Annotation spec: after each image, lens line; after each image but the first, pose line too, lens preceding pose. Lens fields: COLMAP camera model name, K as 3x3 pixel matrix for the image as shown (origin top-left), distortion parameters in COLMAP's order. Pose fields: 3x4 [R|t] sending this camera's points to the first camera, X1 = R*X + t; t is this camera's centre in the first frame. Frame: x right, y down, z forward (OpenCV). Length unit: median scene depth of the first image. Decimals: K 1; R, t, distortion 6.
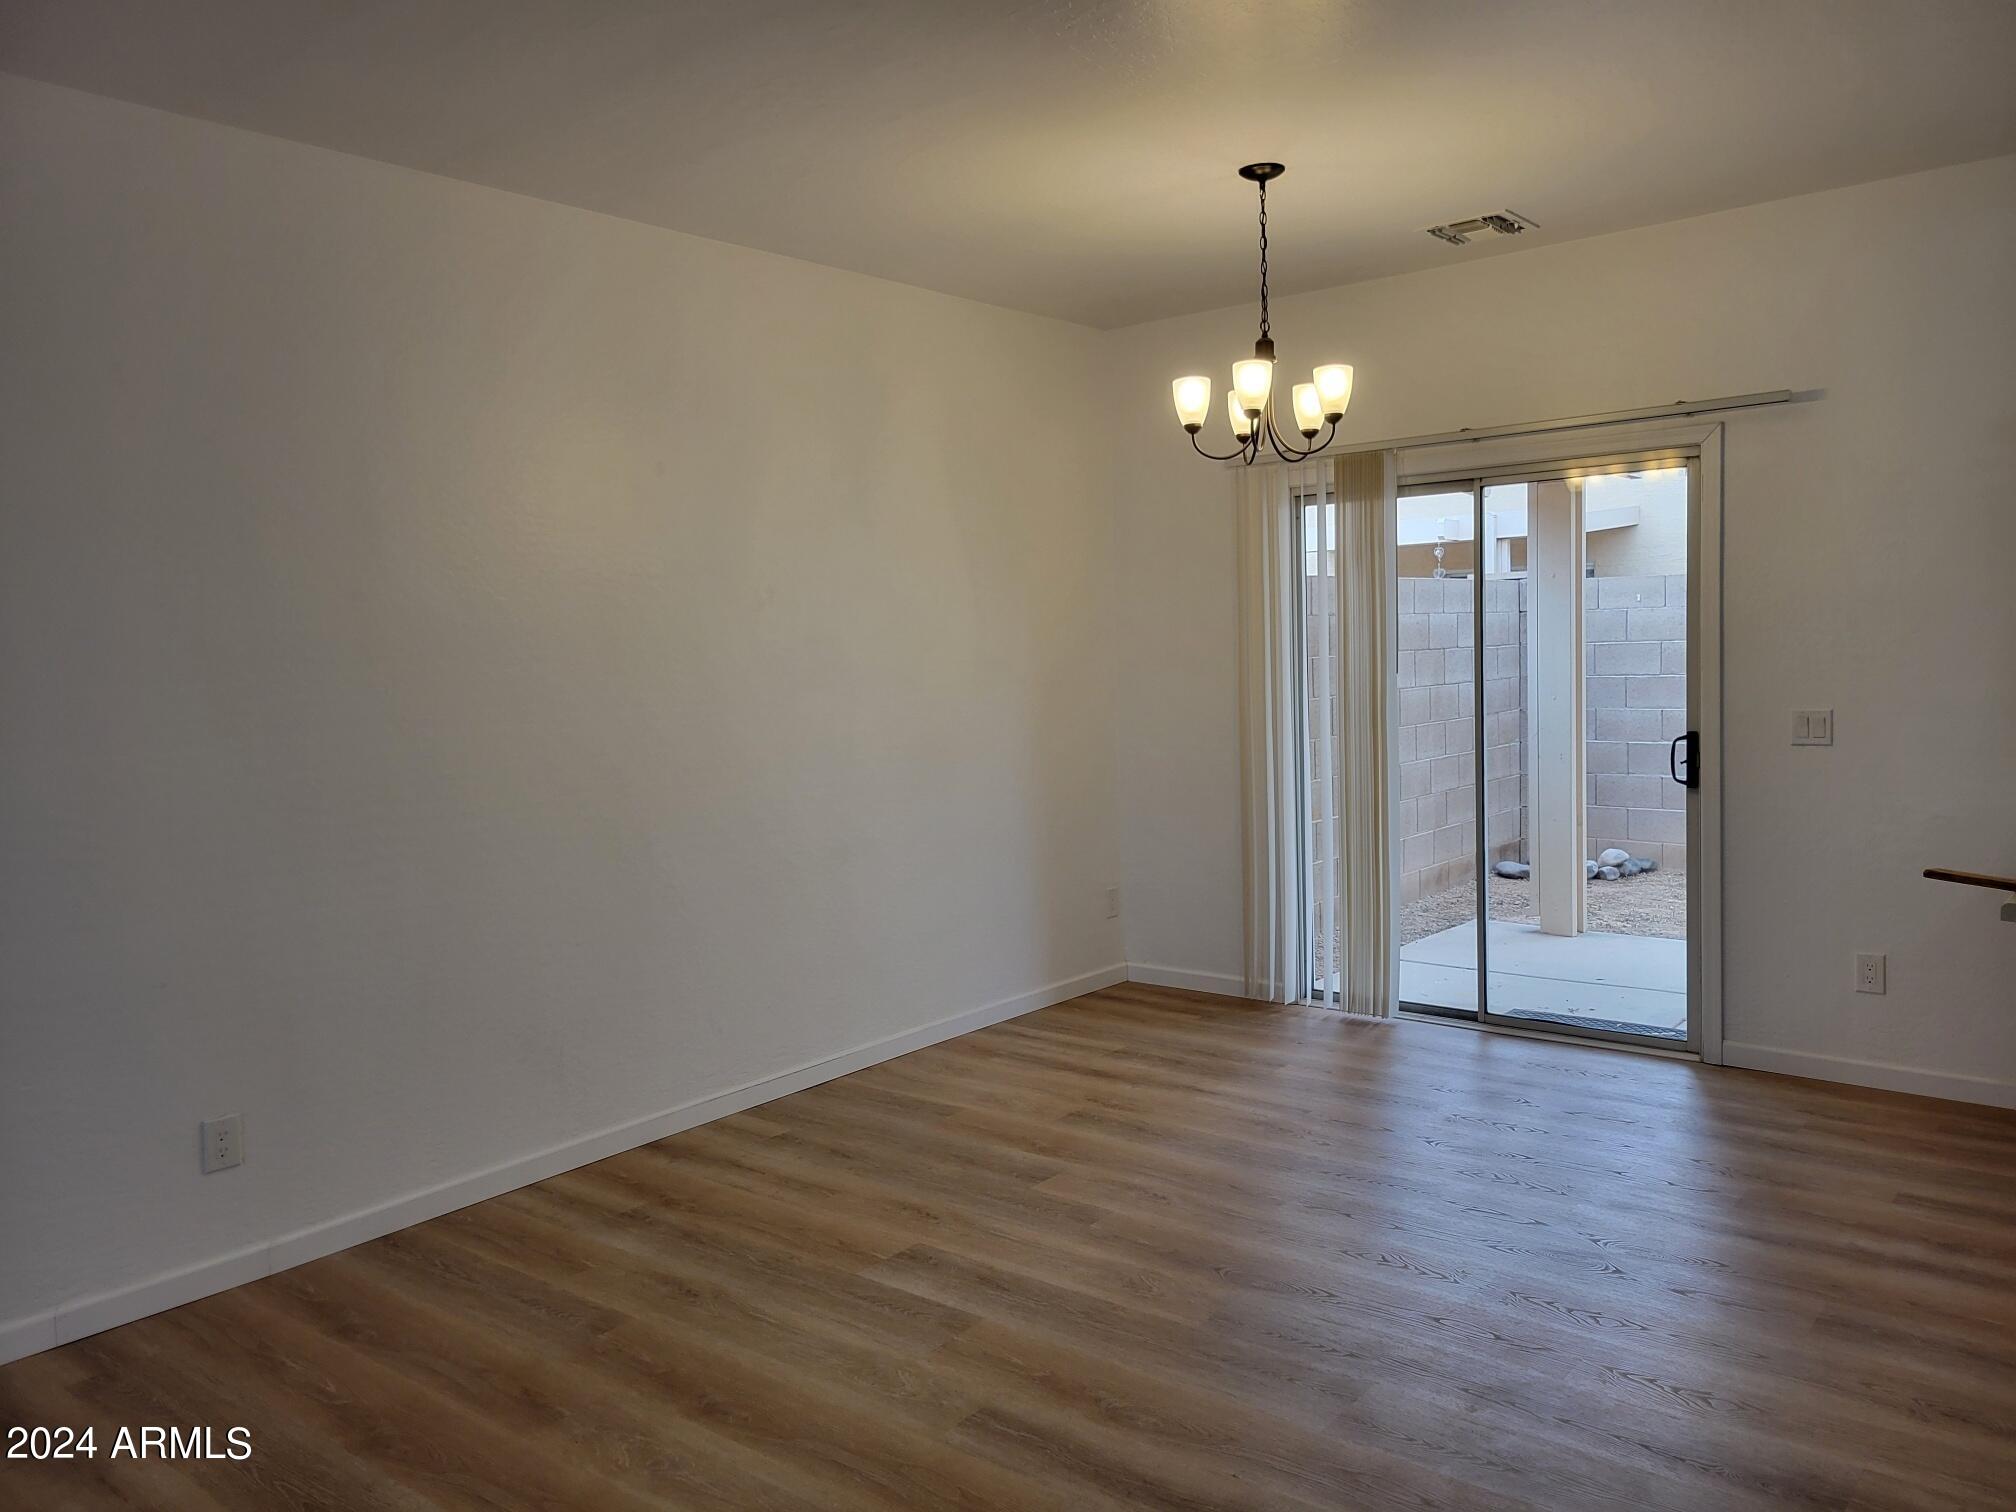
lens RADIAL K [[1515.9, 0, 999.3], [0, 1515.9, 737.4], [0, 0, 1]] dist [0.055802, -0.015679]
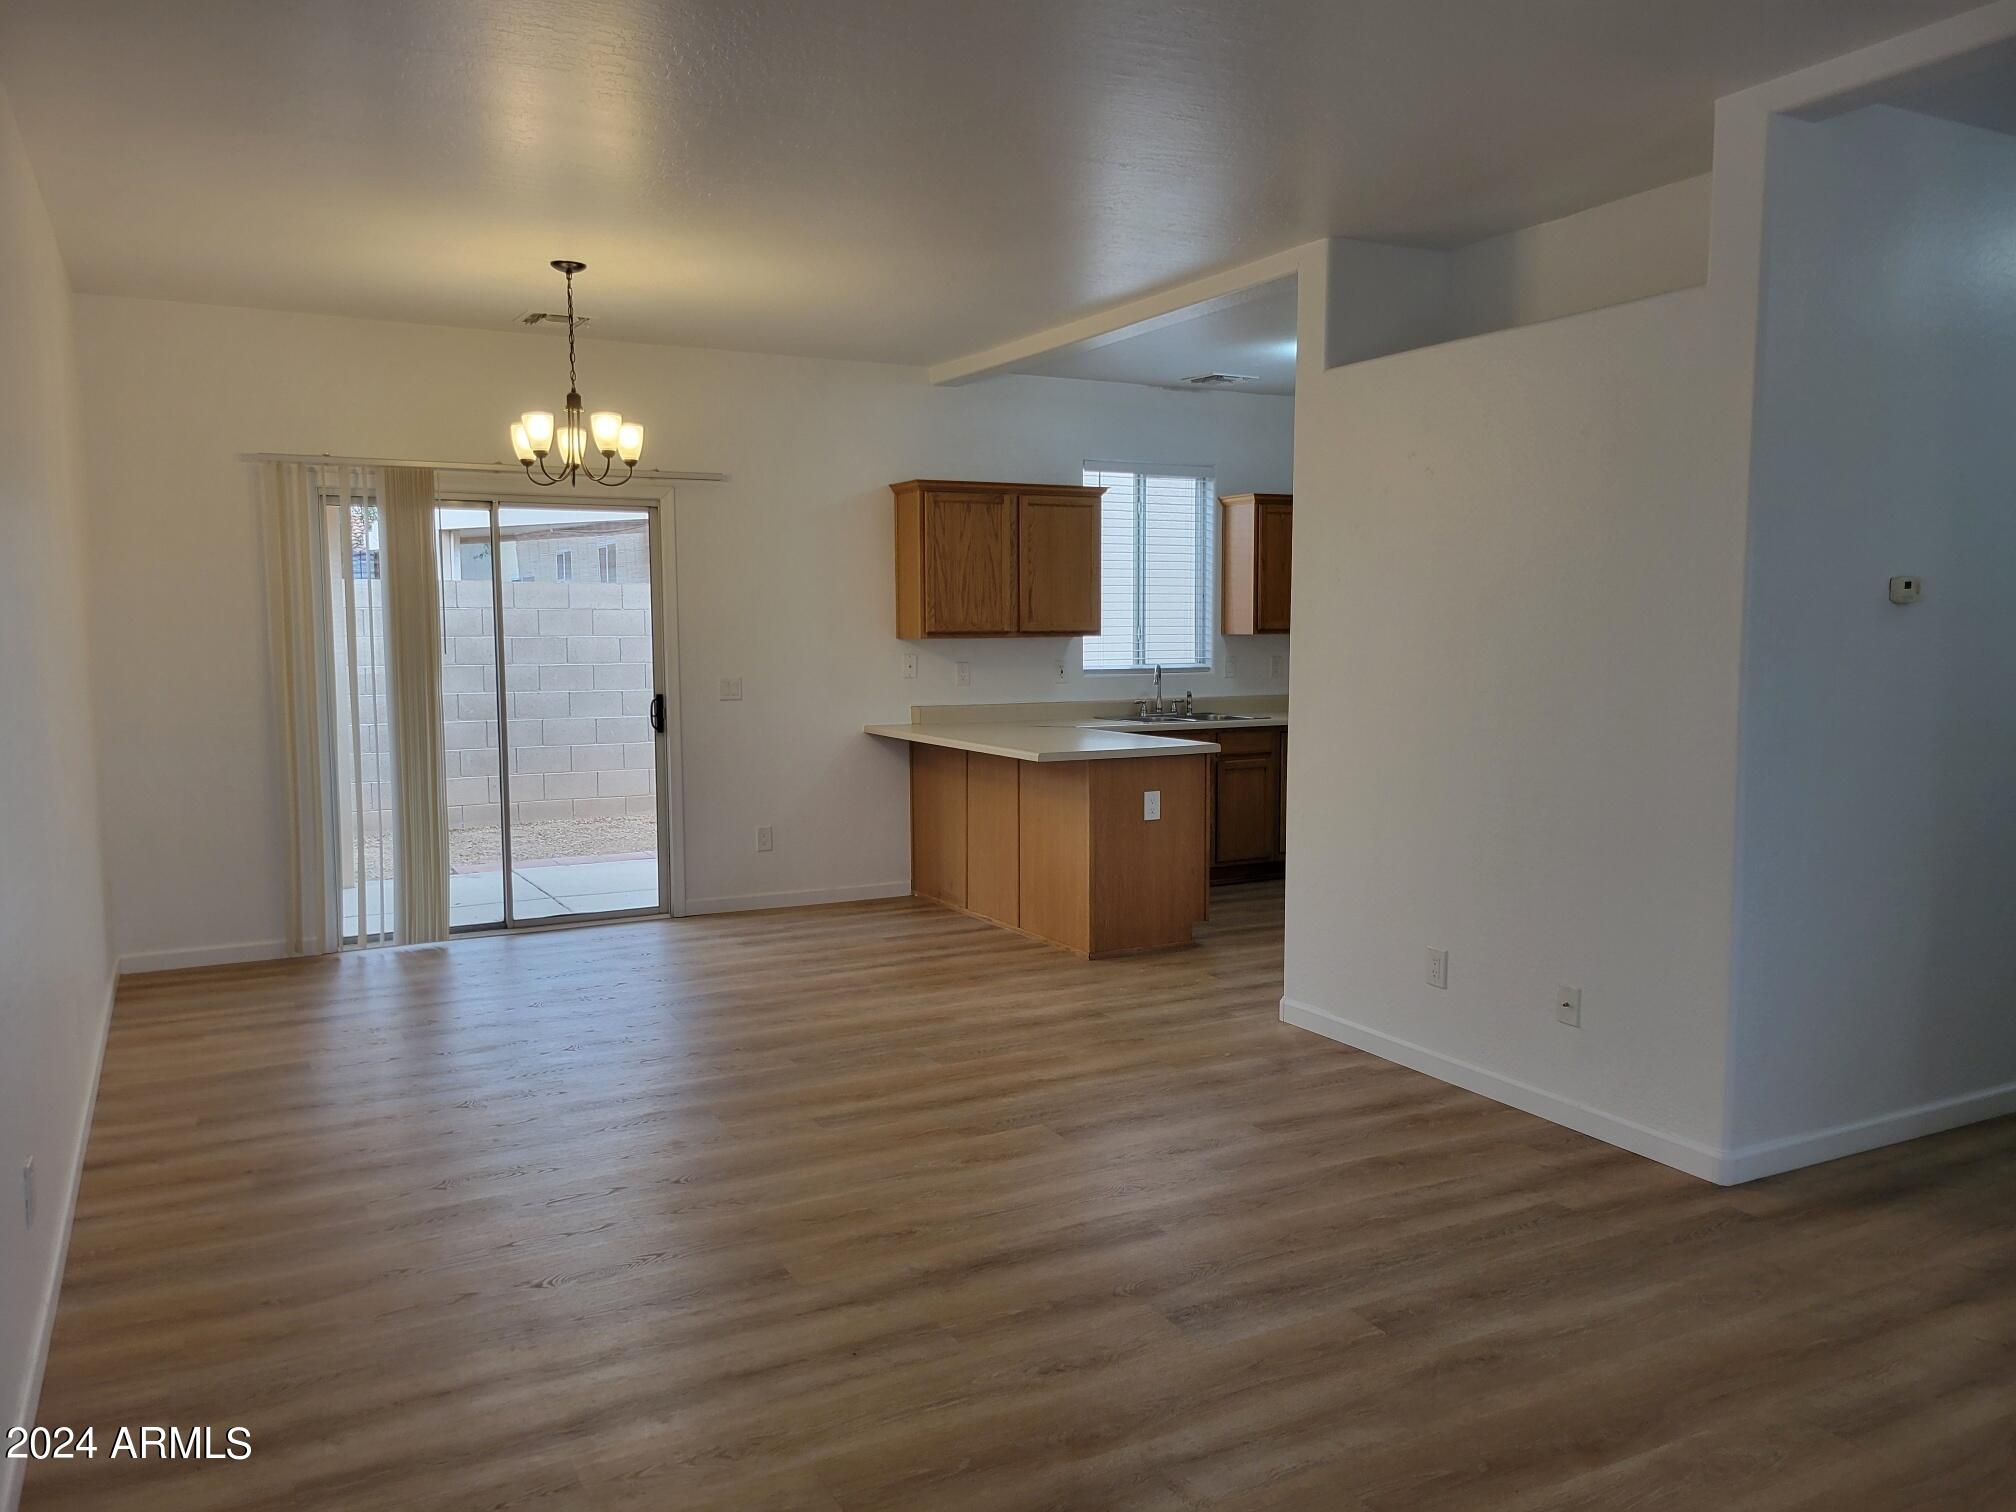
lens RADIAL K [[1515.9, 0, 1003.3], [0, 1515.9, 763.0], [0, 0, 1]] dist [0.055802, -0.015679]
pose [[0.391559, -0.059936, 0.918199, -0.810930], [0.049239, 0.997811, 0.044135, 0.014642], [-0.918835, 0.027930, 0.393653, 0.133136]]
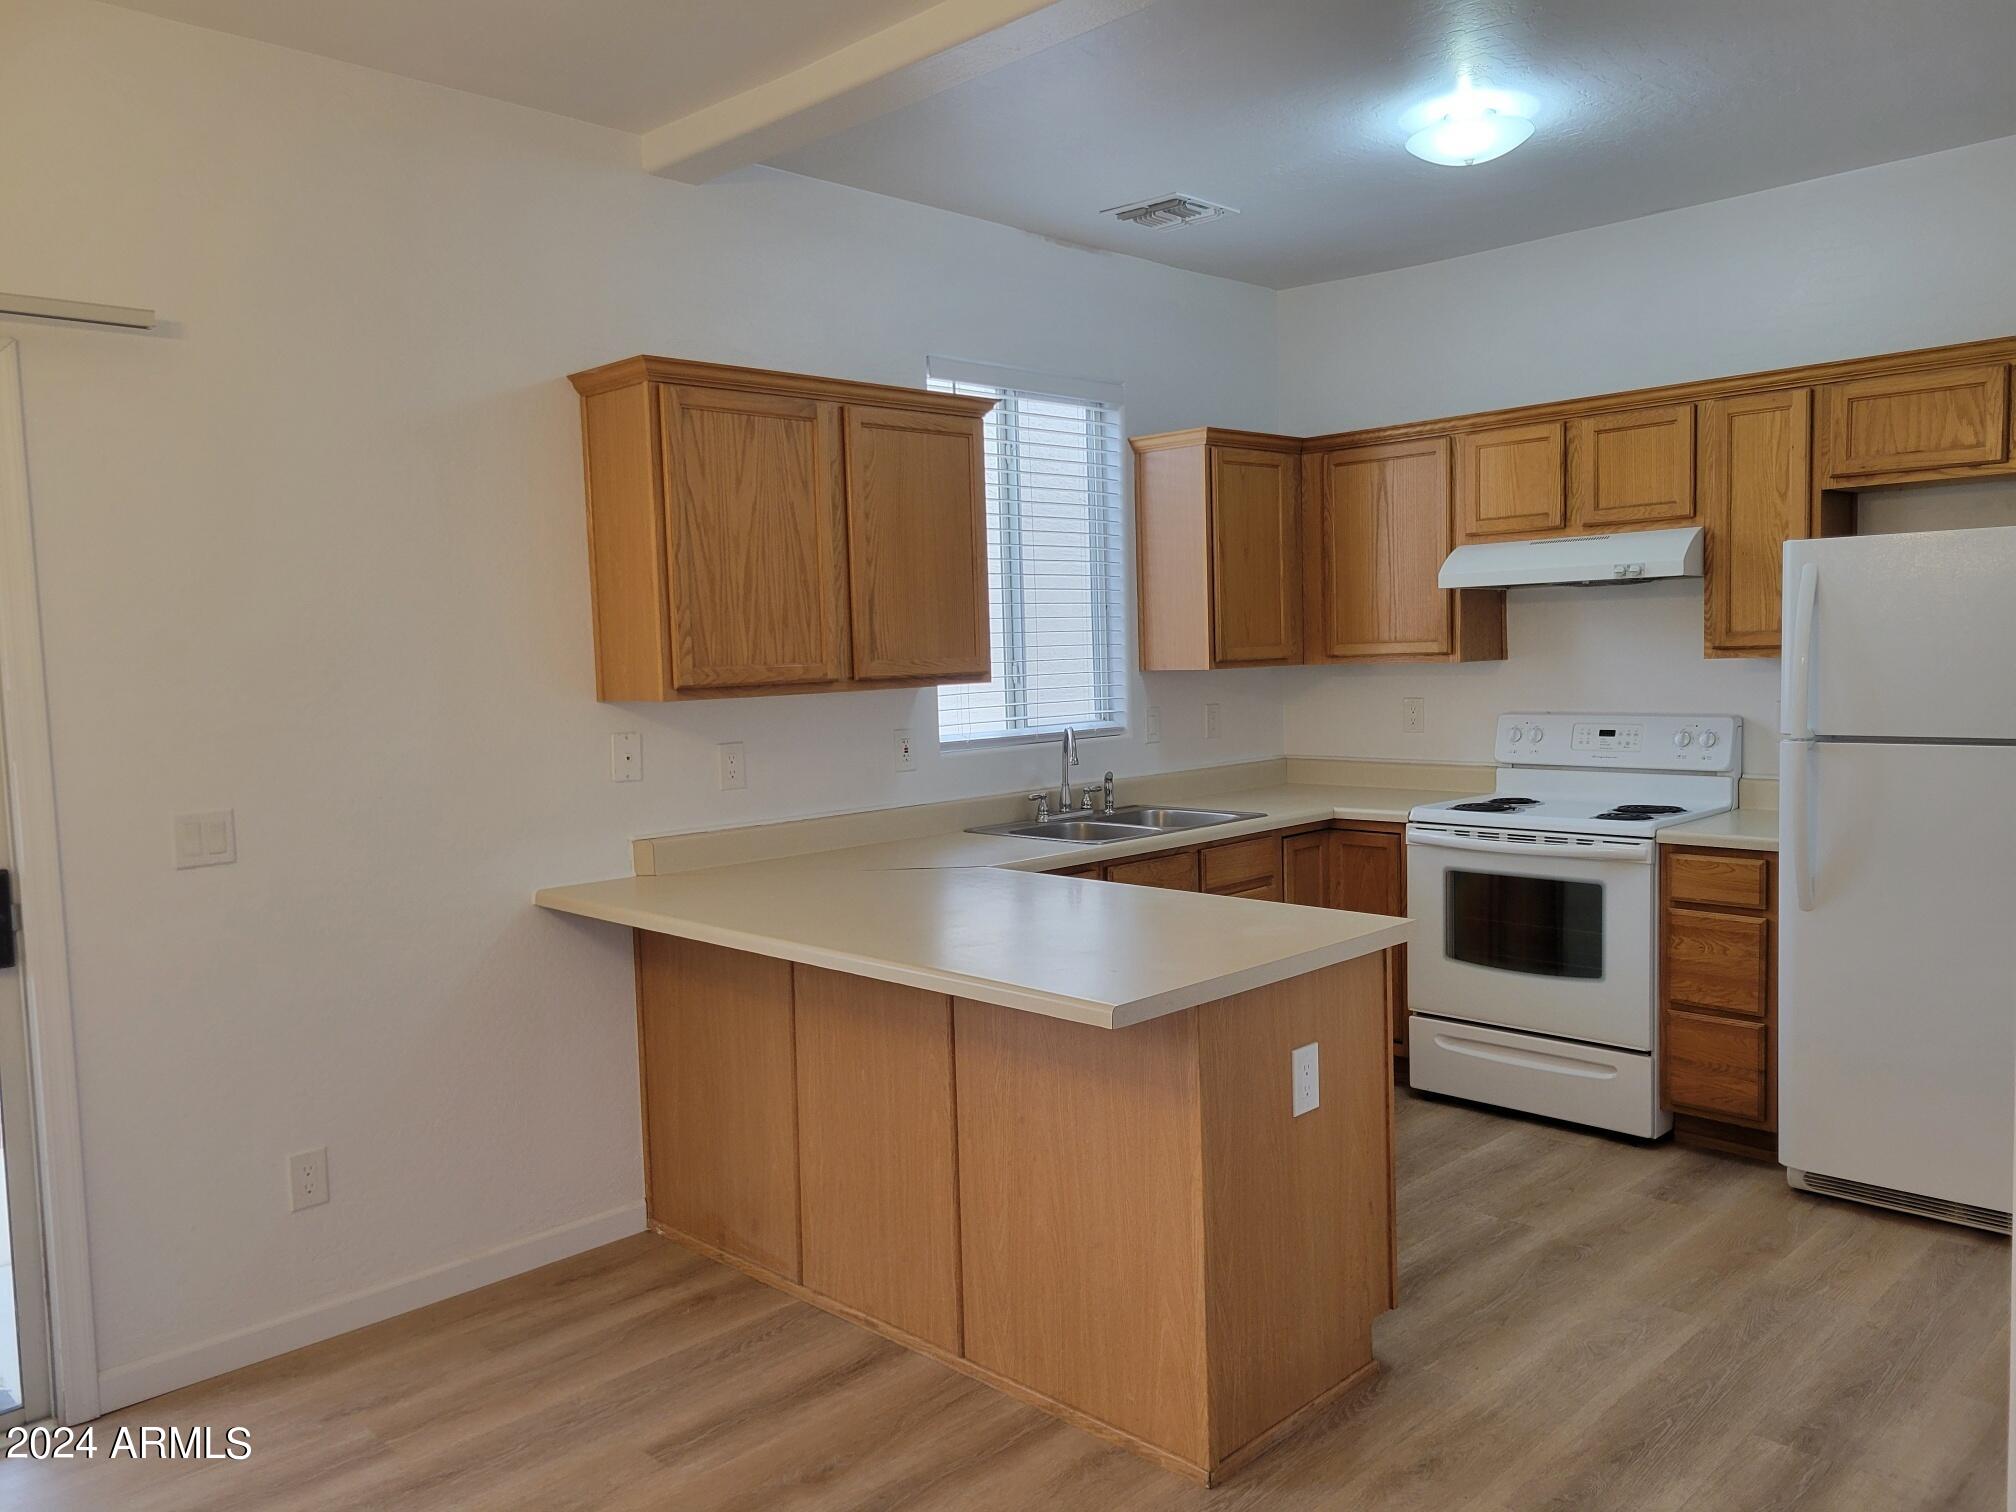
lens RADIAL K [[1515.9, 0, 1020.1], [0, 1515.9, 754.2], [0, 0, 1]] dist [0.055802, -0.015679]
pose [[0.100985, -0.050215, 0.993620, -0.087985], [0.086537, 0.995383, 0.041509, -0.040260], [-0.991117, 0.081794, 0.104864, 0.592637]]
